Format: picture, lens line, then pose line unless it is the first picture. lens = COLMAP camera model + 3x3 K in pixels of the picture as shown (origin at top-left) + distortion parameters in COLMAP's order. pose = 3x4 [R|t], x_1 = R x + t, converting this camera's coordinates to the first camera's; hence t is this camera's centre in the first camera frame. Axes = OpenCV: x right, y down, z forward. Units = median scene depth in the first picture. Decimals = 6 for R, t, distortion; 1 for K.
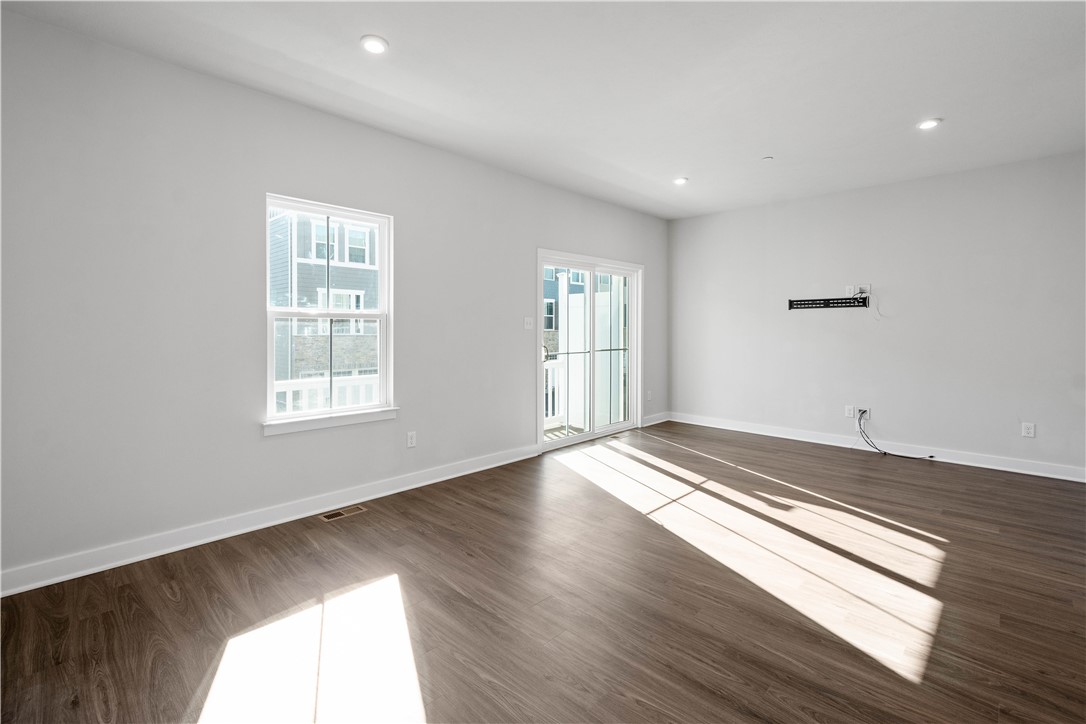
lens RADIAL K [[472.2, 0, 542.1], [0, 472.2, 332.4], [0, 0, 1]] dist [0.011149, -0.000311]
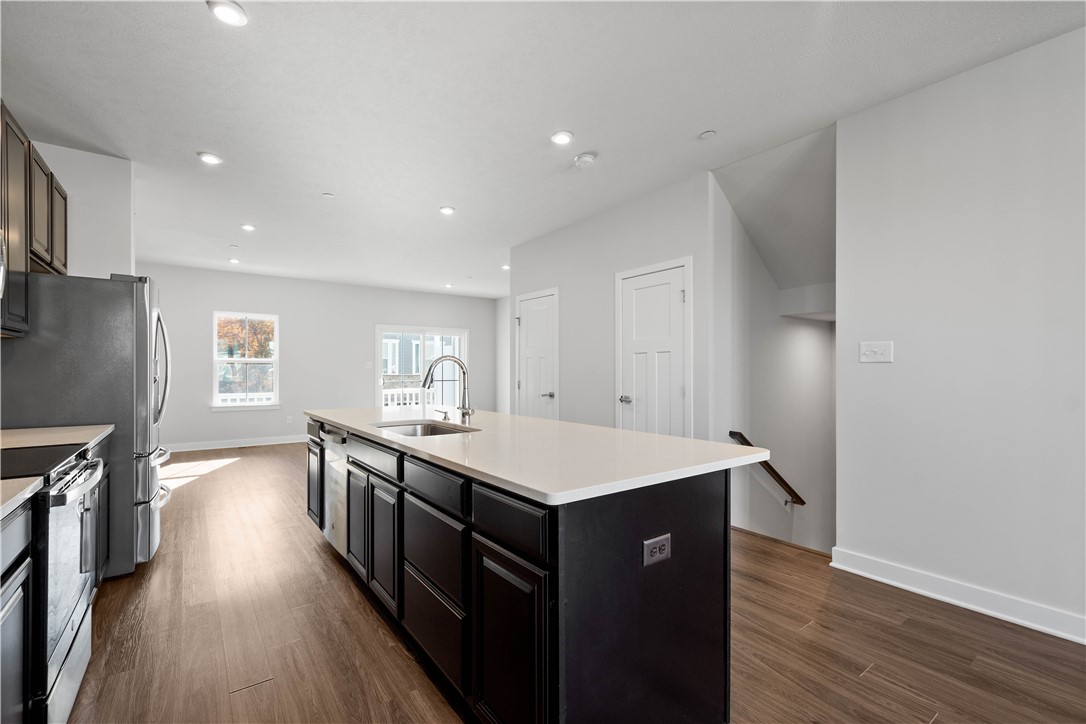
lens RADIAL K [[472.2, 0, 556.5], [0, 472.2, 370.9], [0, 0, 1]] dist [0.011149, -0.000311]
pose [[0.987852, -0.009072, -0.155130, 1.300797], [0.008672, 0.999957, -0.003258, 0.020829], [0.155153, 0.001873, 0.987889, -0.973728]]
